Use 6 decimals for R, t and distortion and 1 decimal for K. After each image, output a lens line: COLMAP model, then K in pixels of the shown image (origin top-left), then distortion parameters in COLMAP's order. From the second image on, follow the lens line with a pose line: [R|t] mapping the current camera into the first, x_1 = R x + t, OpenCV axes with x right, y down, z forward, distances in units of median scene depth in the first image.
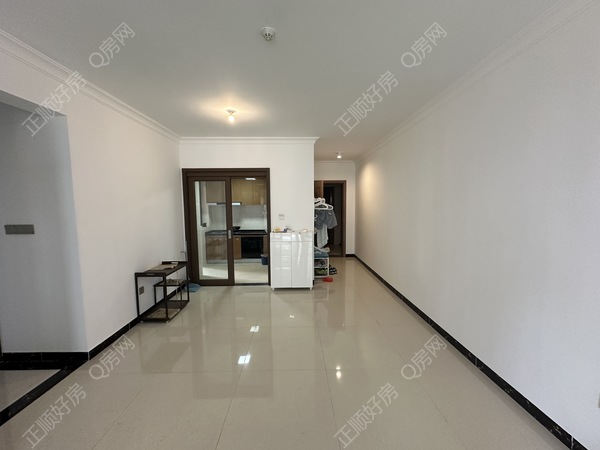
lens RADIAL K [[239.7, 0, 301.0], [0, 239.7, 225.2], [0, 0, 1]] dist [0.000049, -0.000004]
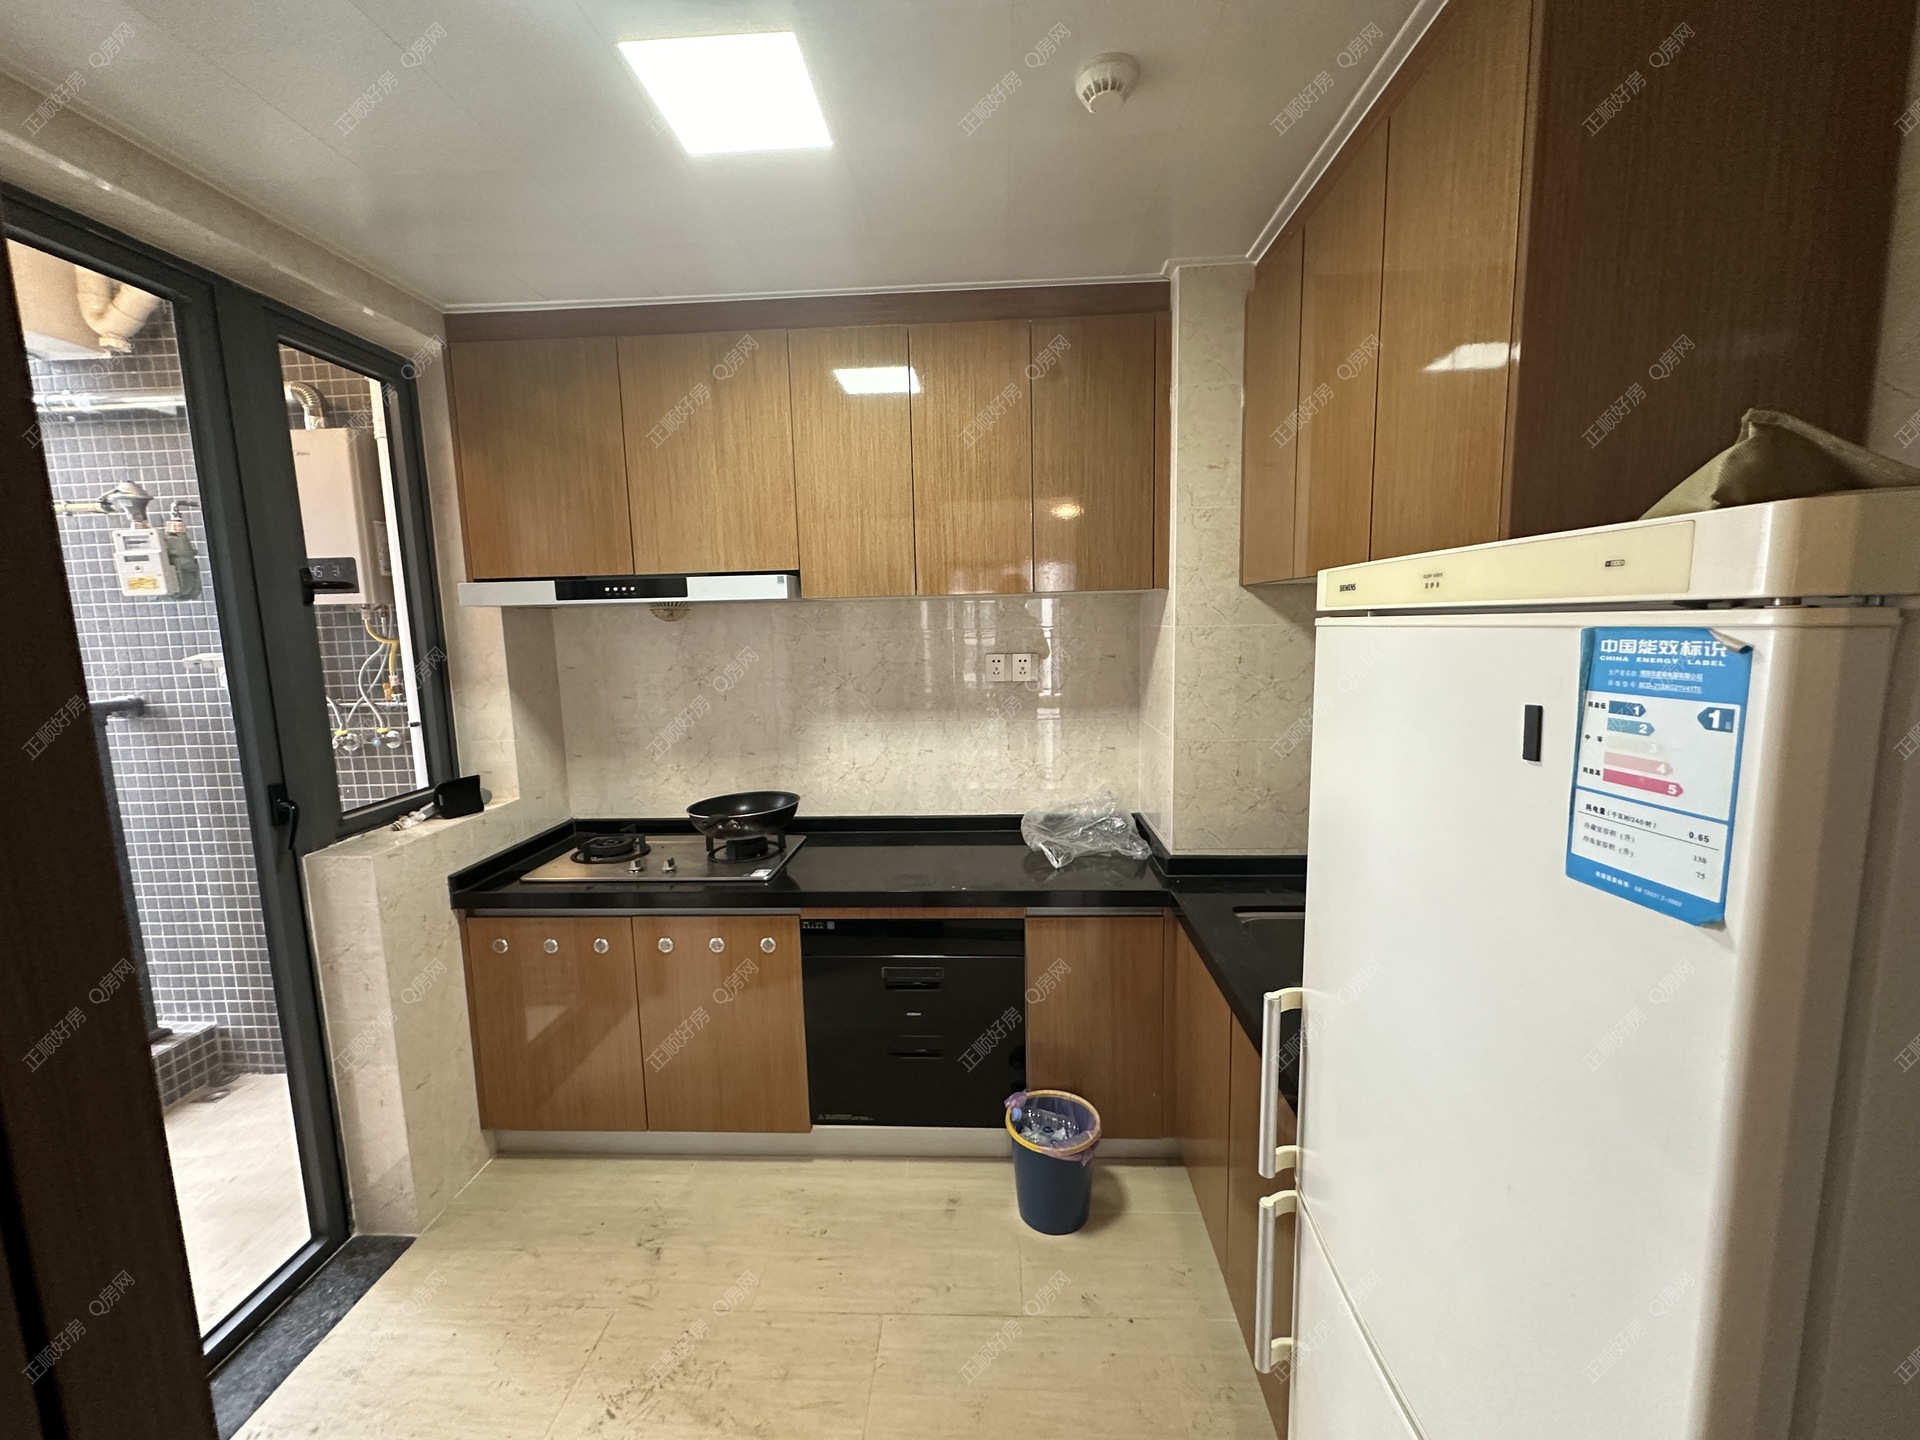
lens RADIAL K [[767.0, 0, 957.7], [0, 767.0, 723.0], [0, 0, 1]] dist [0.000049, -0.000004]
pose [[0.996893, -0.010246, -0.078103, -0.154367], [0.013946, 0.998798, 0.046988, -0.044182], [0.077527, -0.047932, 0.995837, 0.669590]]
